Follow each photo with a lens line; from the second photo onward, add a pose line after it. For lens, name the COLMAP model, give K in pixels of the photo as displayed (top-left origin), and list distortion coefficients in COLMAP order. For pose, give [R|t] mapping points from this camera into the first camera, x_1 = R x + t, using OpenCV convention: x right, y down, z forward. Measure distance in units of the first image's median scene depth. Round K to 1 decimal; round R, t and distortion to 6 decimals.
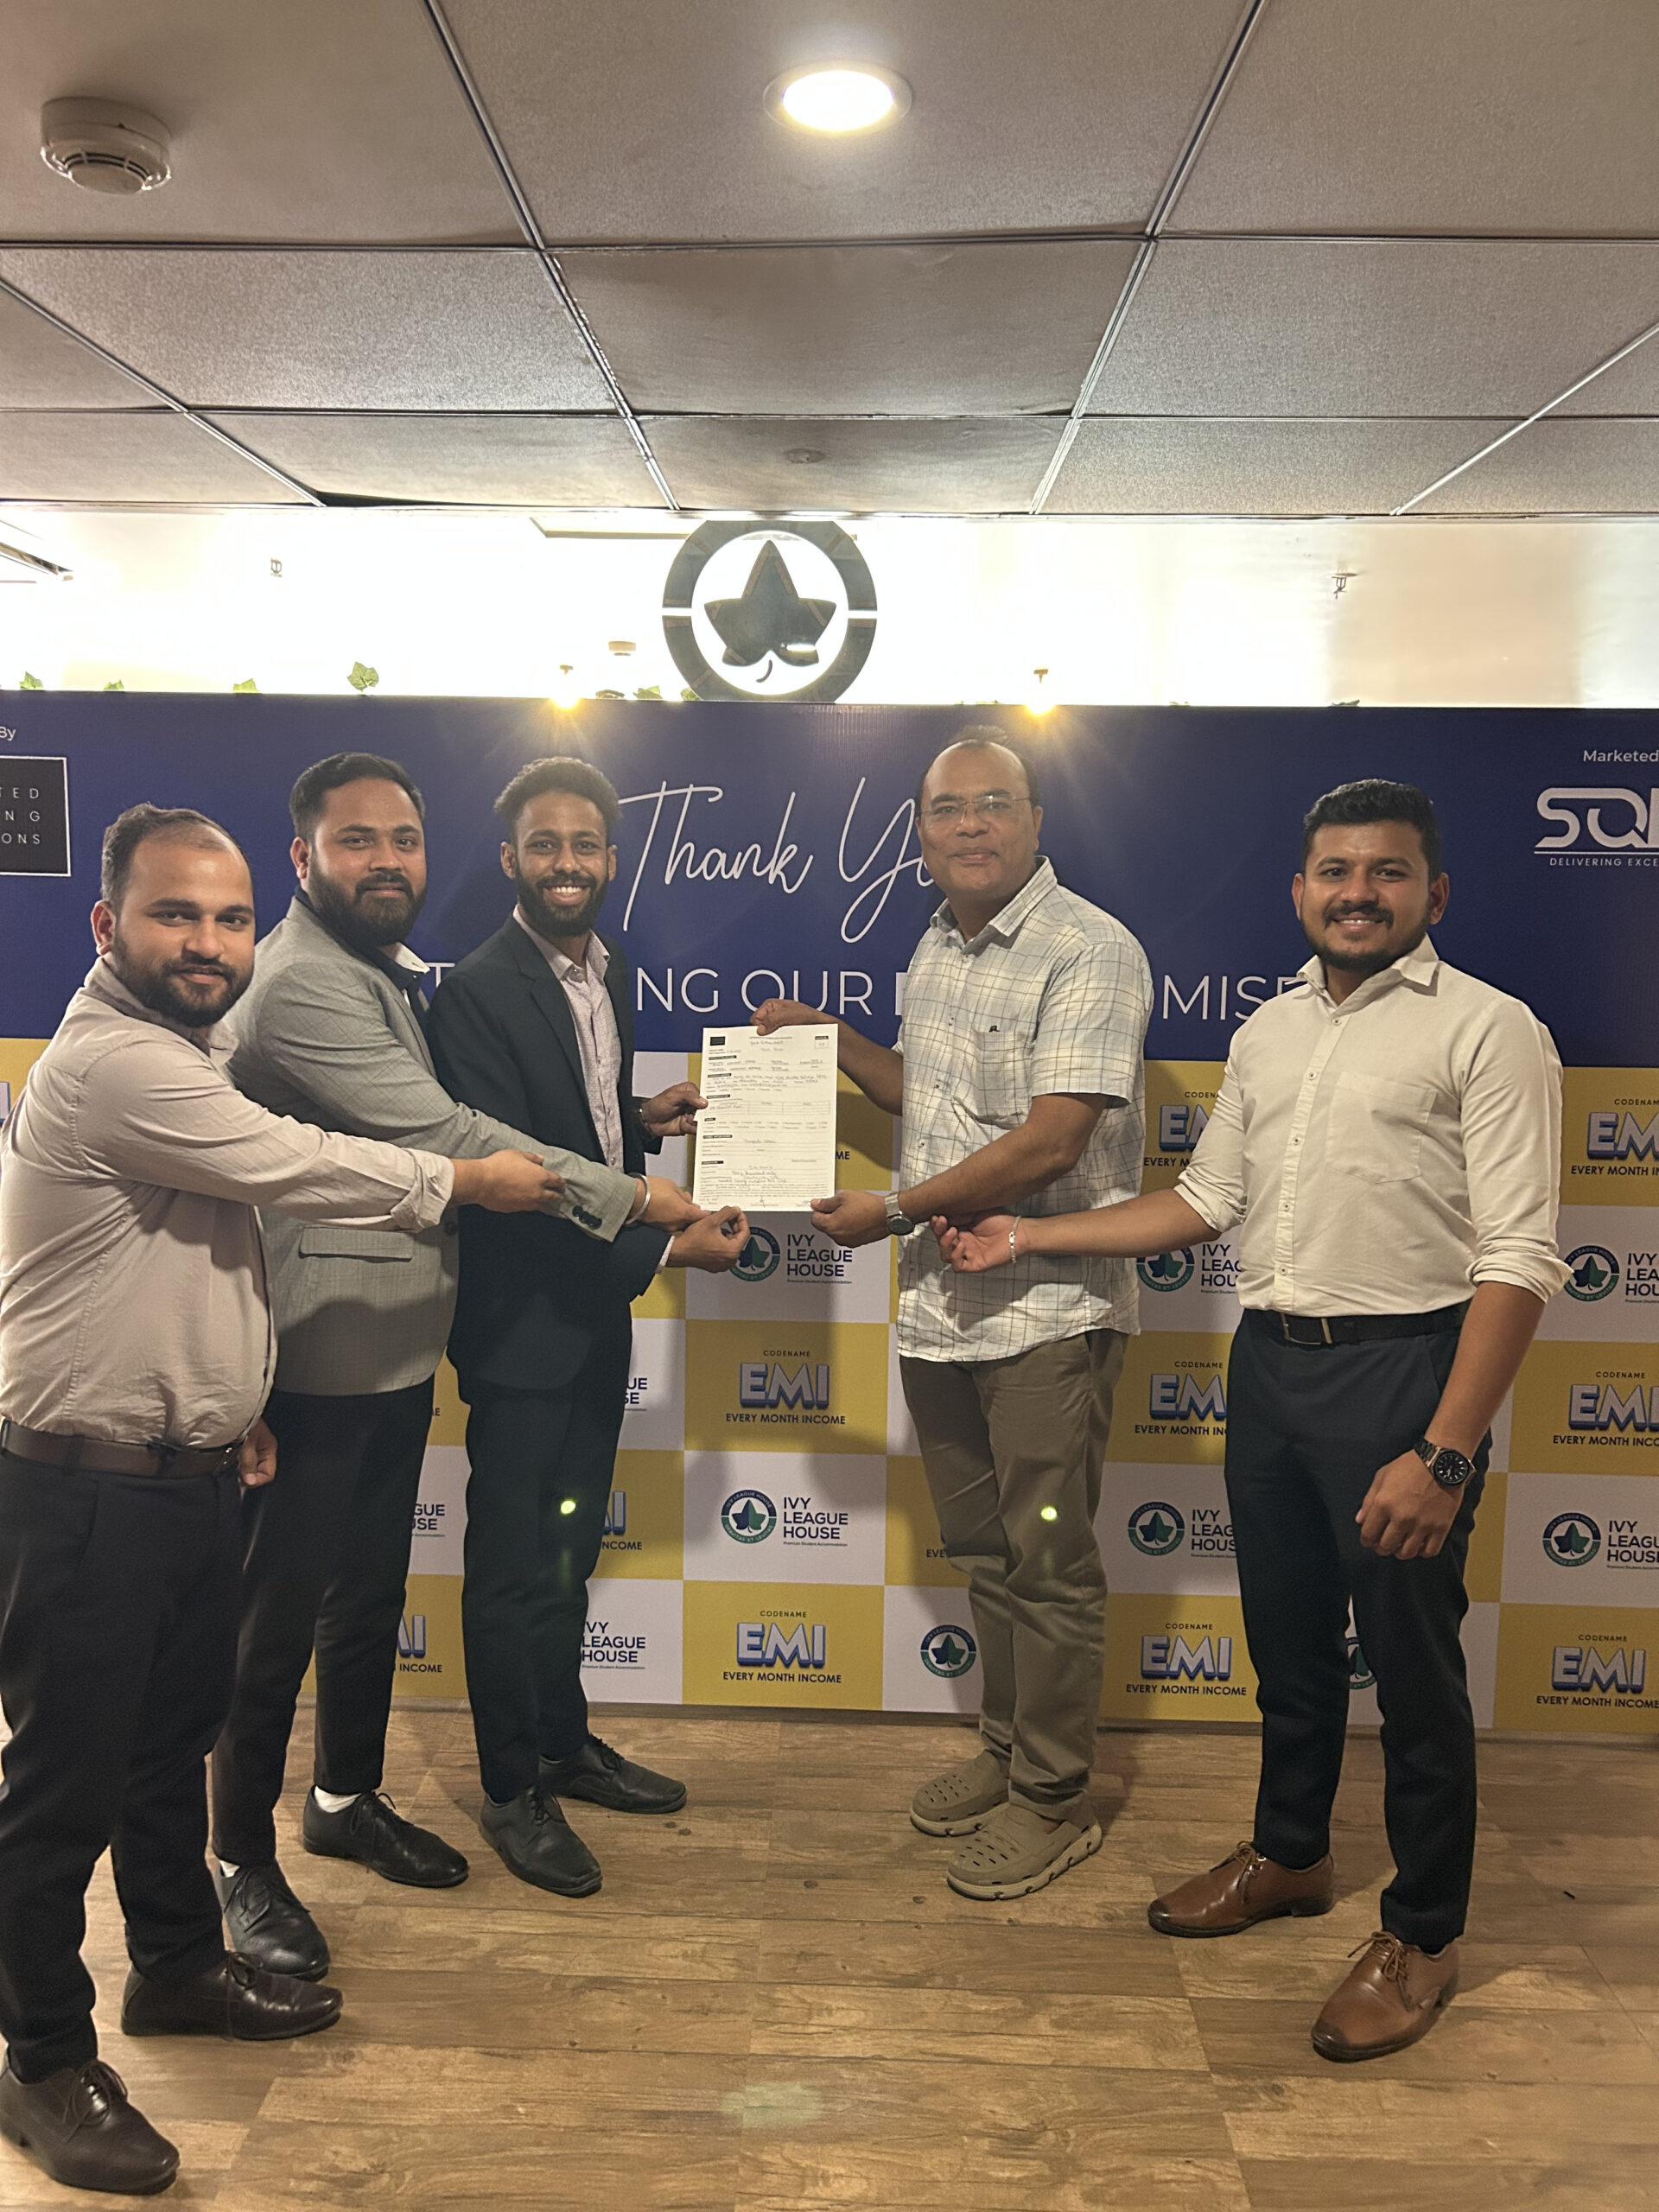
lens RADIAL K [[1694.1, 0, 826.4], [0, 1694.1, 1077.0], [0, 0, 1]] dist [0.033148, -0.038828]
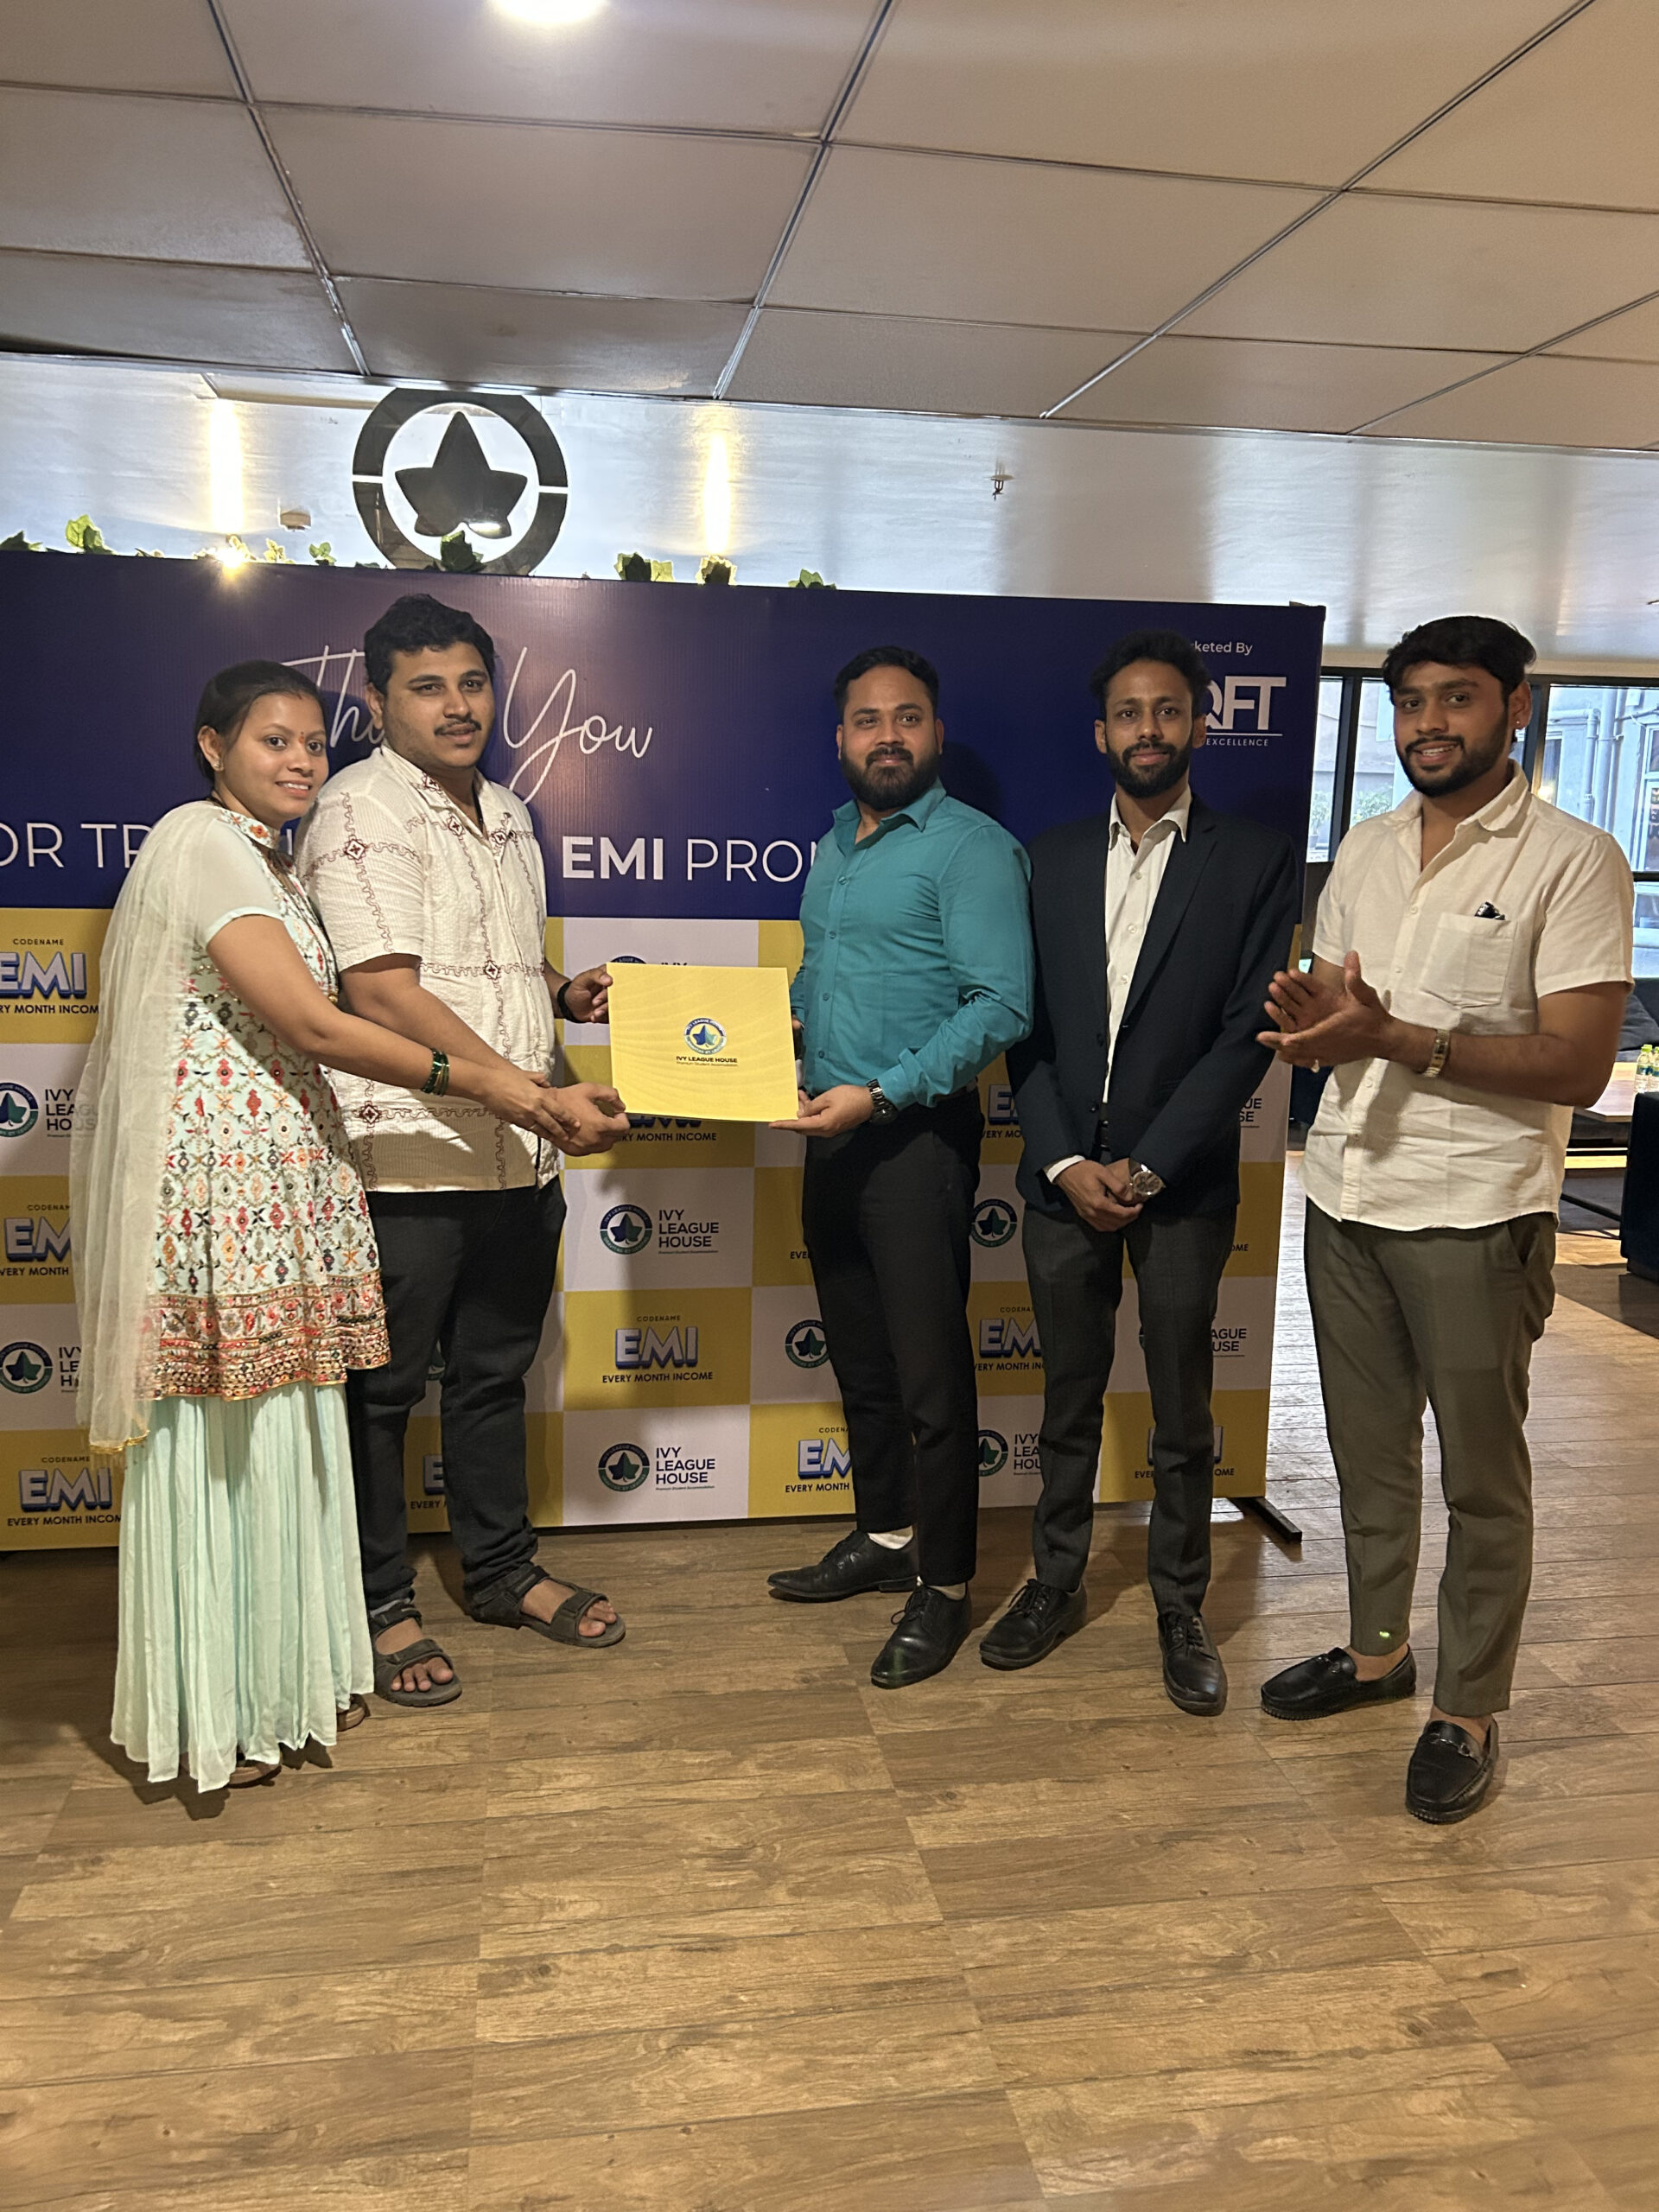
lens RADIAL K [[1694.1, 0, 842.0], [0, 1694.1, 1089.4], [0, 0, 1]] dist [0.033148, -0.038828]
pose [[0.980708, -0.024945, 0.193882, -0.019716], [0.012980, 0.997946, 0.062739, 0.035762], [-0.195048, -0.059012, 0.979017, -0.084755]]
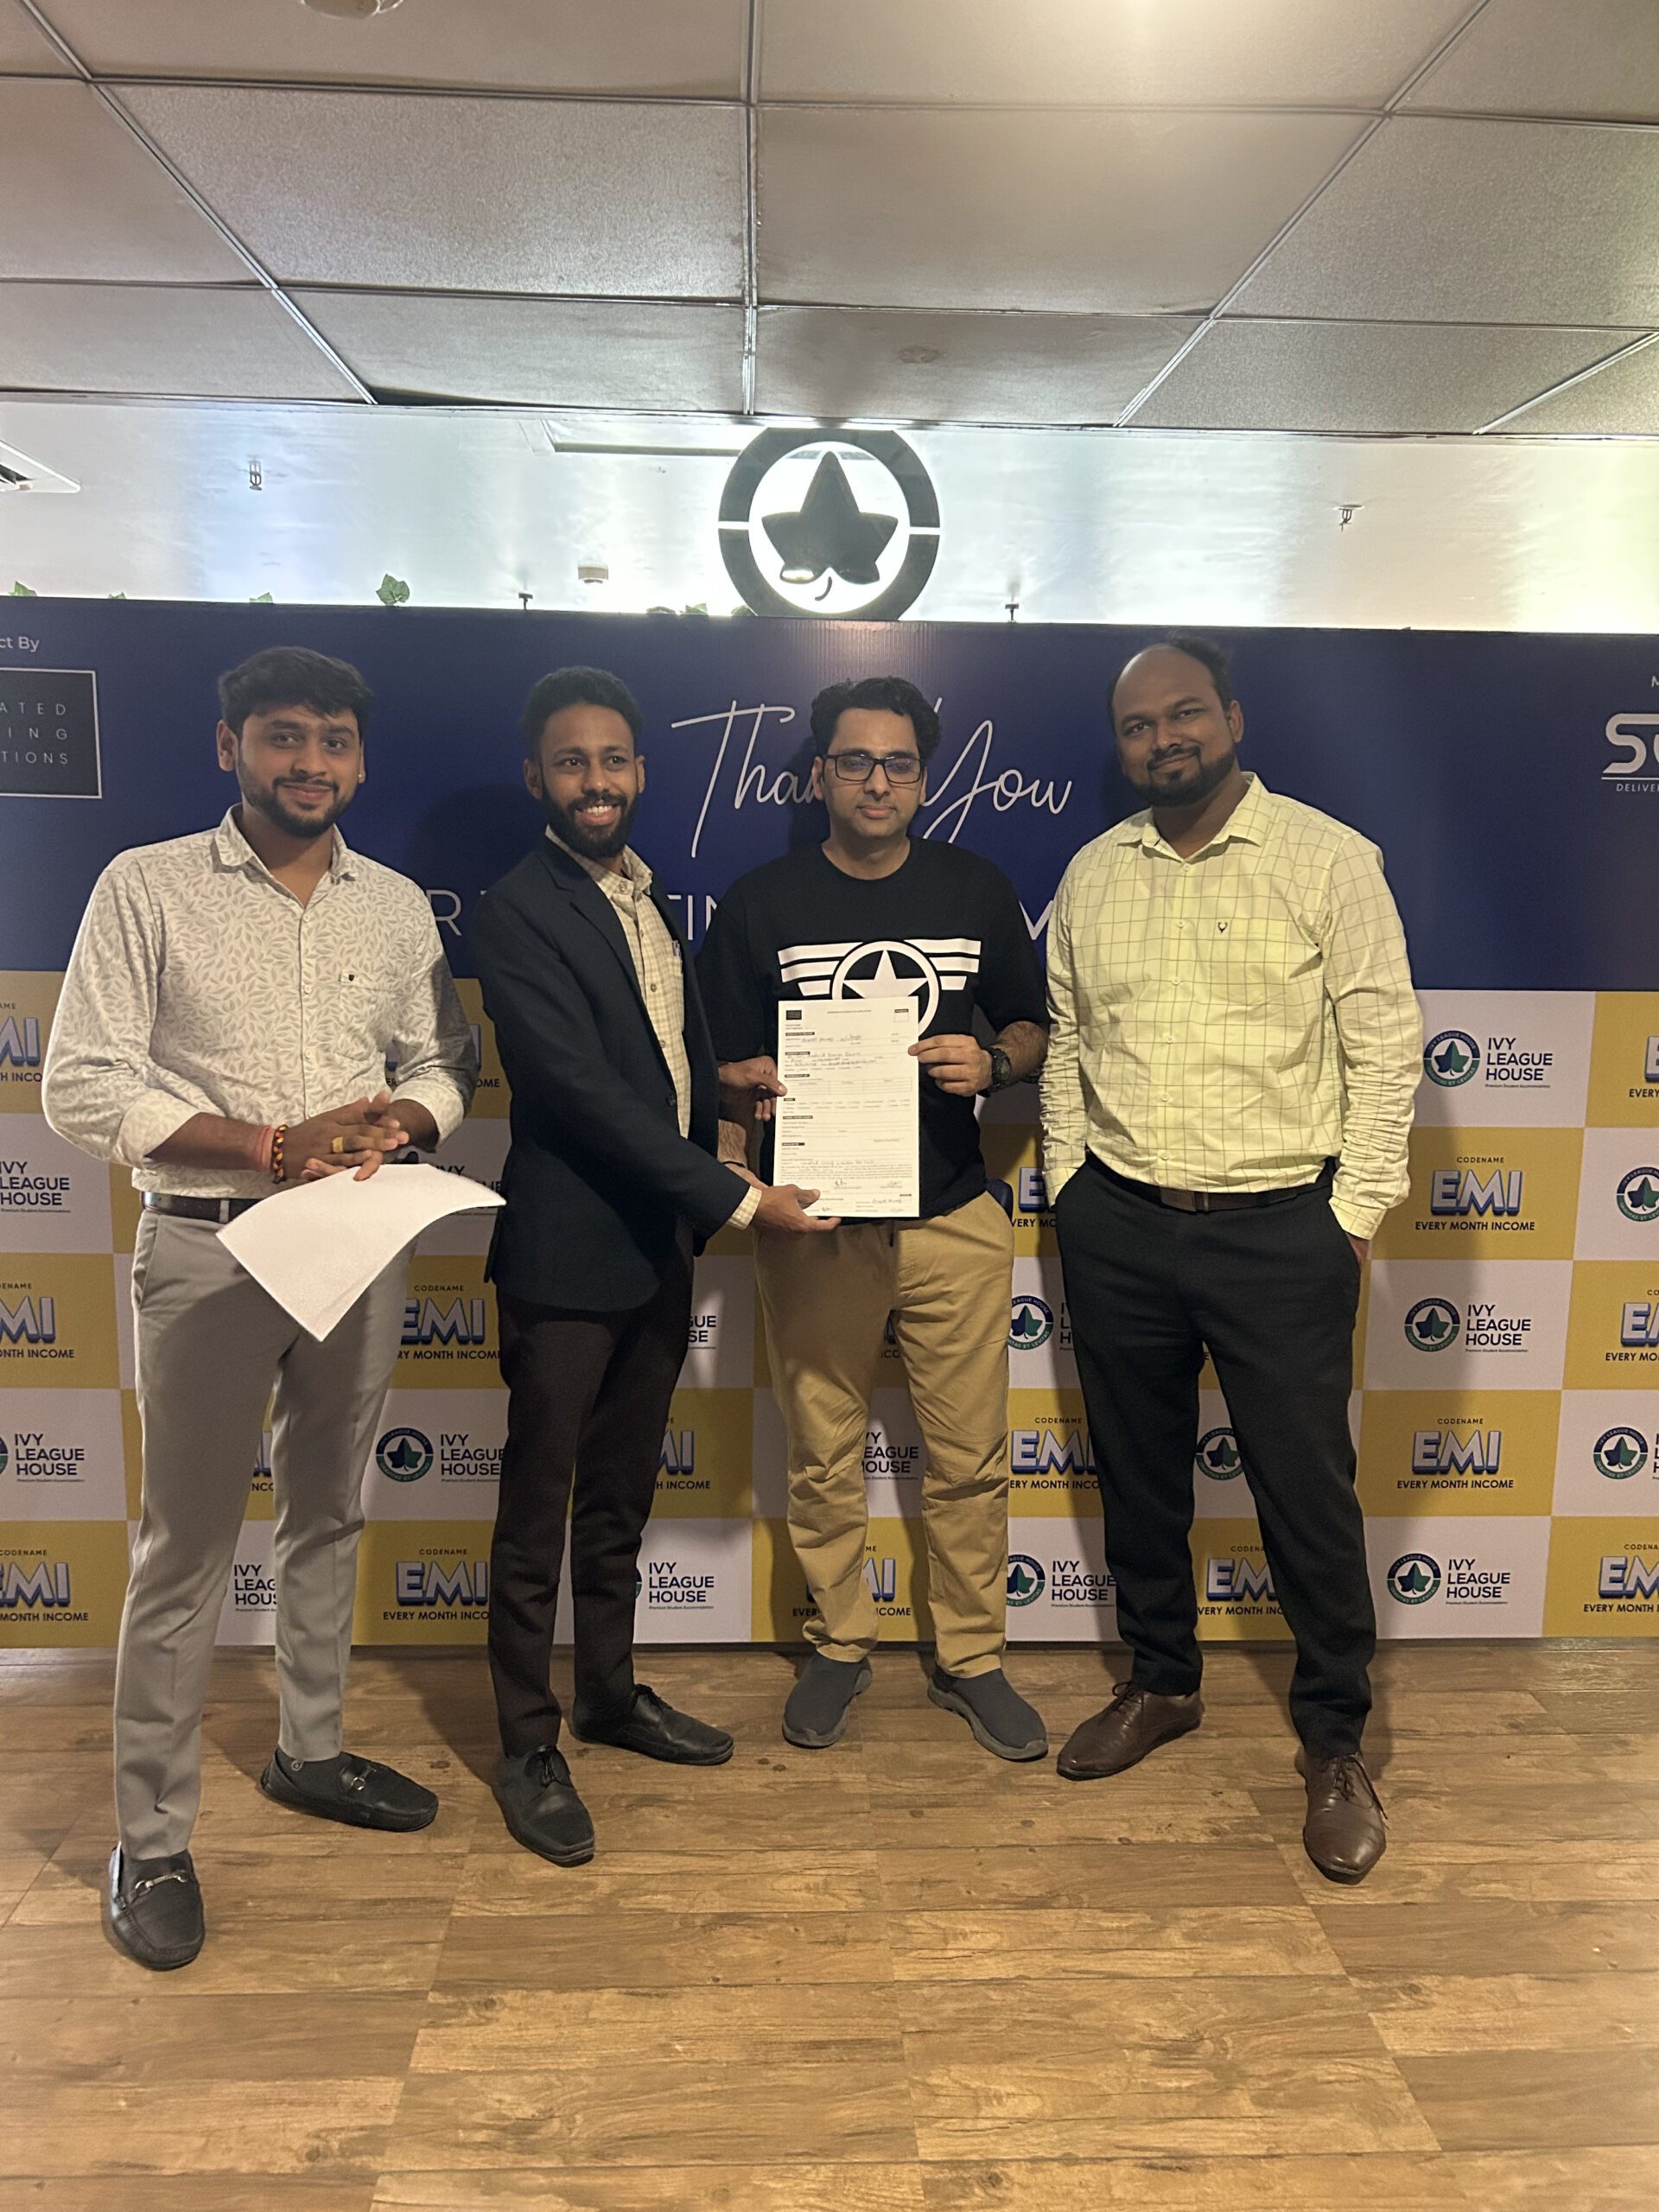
lens RADIAL K [[1694.1, 0, 835.4], [0, 1694.1, 1095.9], [0, 0, 1]] dist [0.033148, -0.038828]
pose [[0.996870, -0.010472, 0.078366, -0.141507], [0.007378, 0.999185, 0.039676, 0.015272], [-0.078718, -0.038973, 0.996135, 0.028782]]
